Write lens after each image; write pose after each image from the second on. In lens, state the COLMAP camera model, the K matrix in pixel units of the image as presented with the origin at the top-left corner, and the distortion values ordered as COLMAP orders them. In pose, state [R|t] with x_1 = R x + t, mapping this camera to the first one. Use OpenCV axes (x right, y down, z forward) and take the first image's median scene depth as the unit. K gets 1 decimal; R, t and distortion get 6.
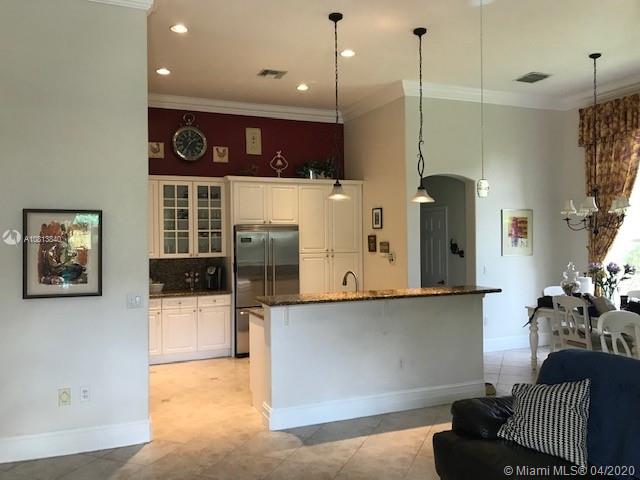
lens RADIAL K [[522.3, 0, 320.8], [0, 522.3, 232.1], [0, 0, 1]] dist [0.033124, -0.036181]
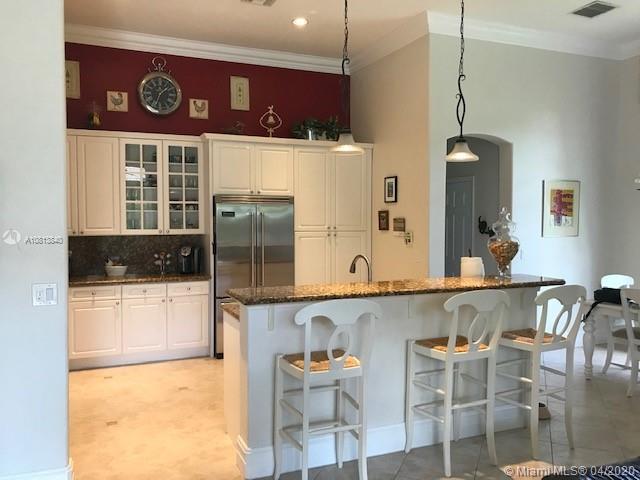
lens RADIAL K [[522.3, 0, 320.8], [0, 522.3, 232.1], [0, 0, 1]] dist [0.033124, -0.036181]
pose [[0.999941, 0.010822, 0.000025, 0.000079], [-0.010816, 0.999311, 0.035510, 0.012787], [0.000359, -0.035508, 0.999369, 0.188819]]
